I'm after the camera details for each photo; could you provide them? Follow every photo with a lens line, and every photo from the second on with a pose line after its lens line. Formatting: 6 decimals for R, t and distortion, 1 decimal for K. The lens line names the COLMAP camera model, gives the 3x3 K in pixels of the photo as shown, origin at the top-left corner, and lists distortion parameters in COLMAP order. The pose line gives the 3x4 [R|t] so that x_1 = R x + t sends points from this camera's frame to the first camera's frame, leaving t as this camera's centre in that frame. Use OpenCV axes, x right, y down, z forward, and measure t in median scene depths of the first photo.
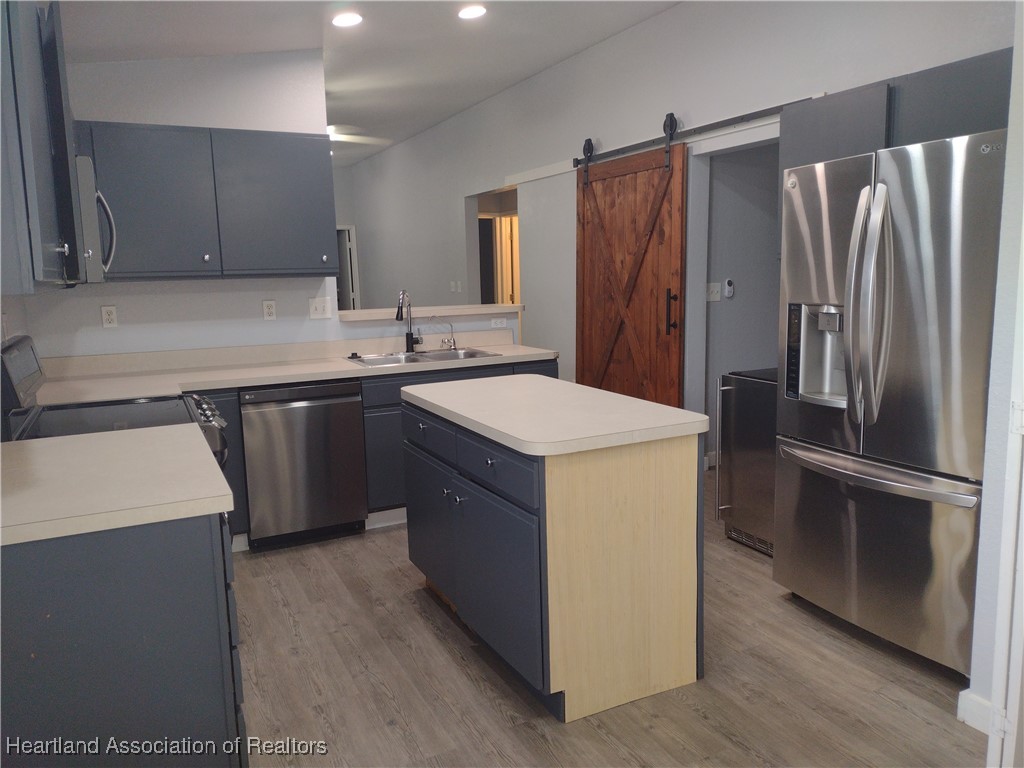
lens RADIAL K [[755.3, 0, 512.0], [0, 755.3, 384.0], [0, 0, 1]] dist [0.069254, -0.104280]
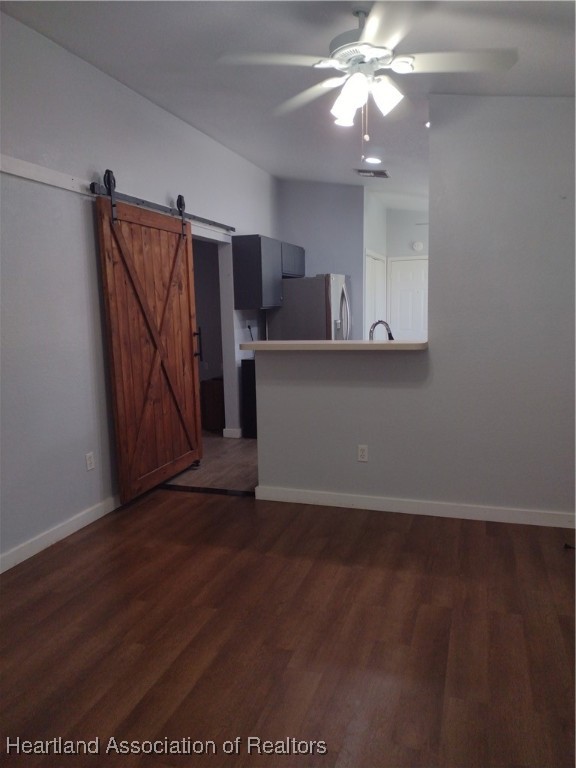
lens RADIAL K [[566.5, 0, 288.0], [0, 566.5, 384.0], [0, 0, 1]] dist [0.069254, -0.104280]
pose [[-0.704756, -0.057480, 0.707118, -0.573842], [0.144270, 0.964275, 0.222172, -0.209989], [-0.694626, 0.258593, -0.671285, 1.454761]]
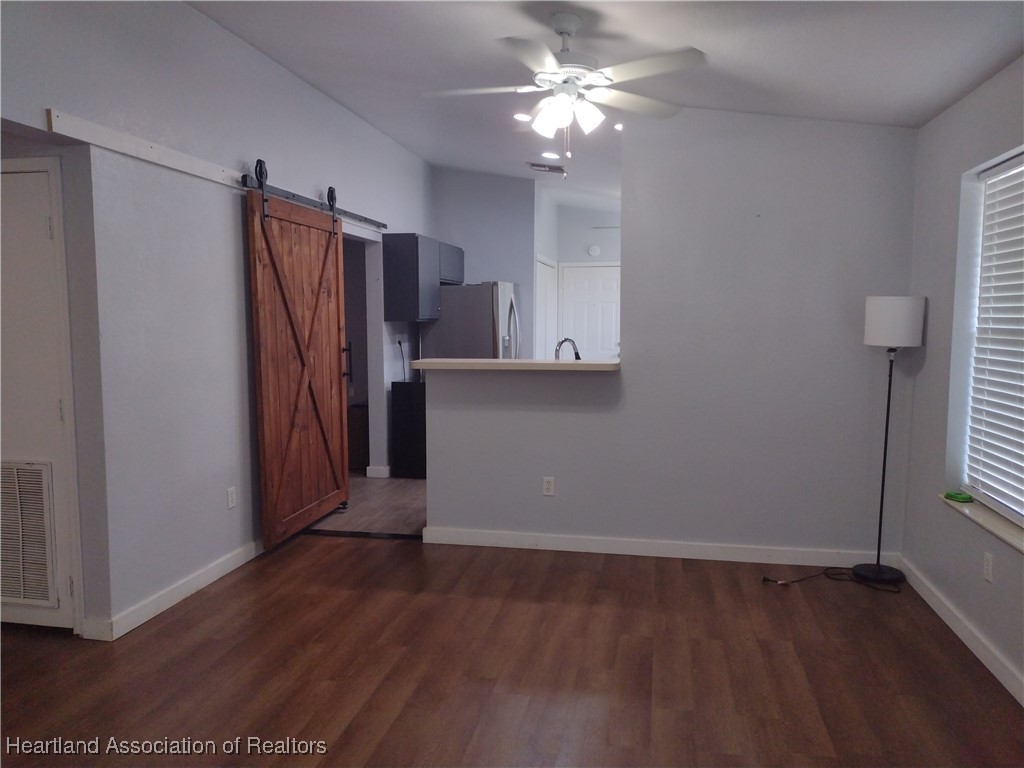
lens RADIAL K [[755.3, 0, 512.0], [0, 755.3, 384.0], [0, 0, 1]] dist [0.069254, -0.104280]
pose [[-0.791214, -0.030924, 0.610757, -0.622983], [0.110261, 0.975139, 0.192212, -0.233105], [-0.601517, 0.219424, -0.768135, 1.585349]]
